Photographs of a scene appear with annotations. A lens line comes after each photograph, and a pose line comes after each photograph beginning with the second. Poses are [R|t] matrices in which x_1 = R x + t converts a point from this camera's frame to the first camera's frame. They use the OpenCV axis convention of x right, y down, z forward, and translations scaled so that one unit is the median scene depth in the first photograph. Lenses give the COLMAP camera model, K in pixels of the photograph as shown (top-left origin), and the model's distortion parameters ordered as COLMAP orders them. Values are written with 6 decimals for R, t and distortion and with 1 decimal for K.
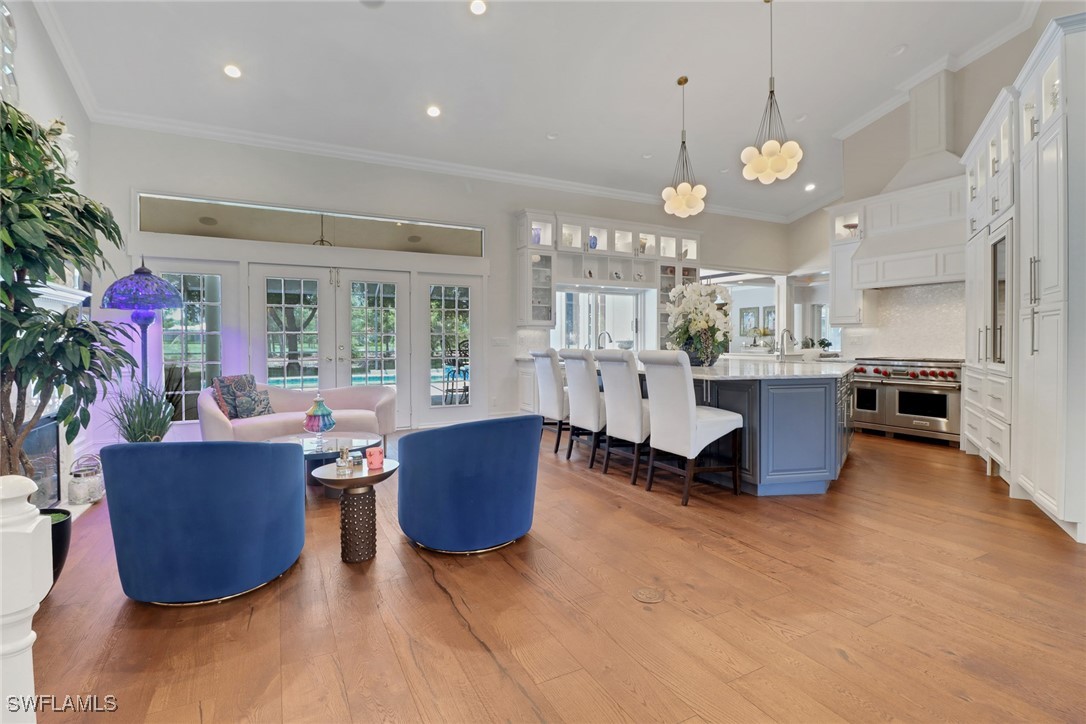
lens RADIAL K [[463.5, 0, 490.2], [0, 463.5, 344.8], [0, 0, 1]] dist [0.002256, -0.010078]
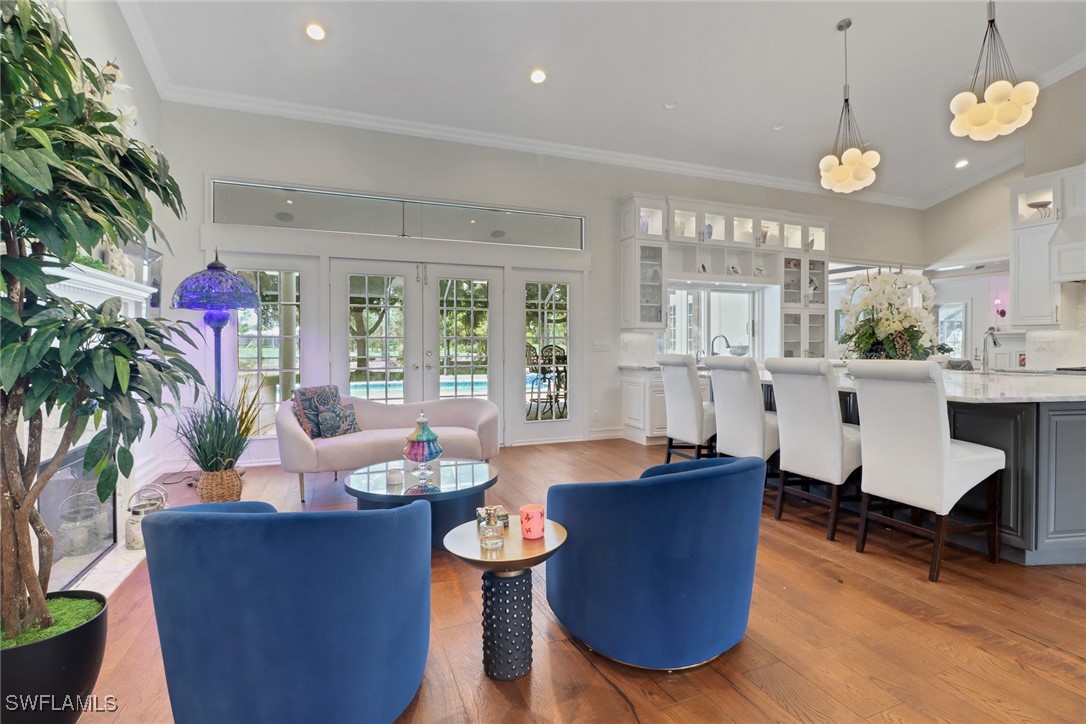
lens RADIAL K [[509.6, 0, 527.7], [0, 509.6, 347.7], [0, 0, 1]] dist [0.001492, -0.011904]
pose [[0.995170, 0.001881, -0.098151, -0.079999], [-0.002280, 0.999990, -0.003954, -0.002310], [0.098143, 0.004159, 0.995164, 0.114776]]
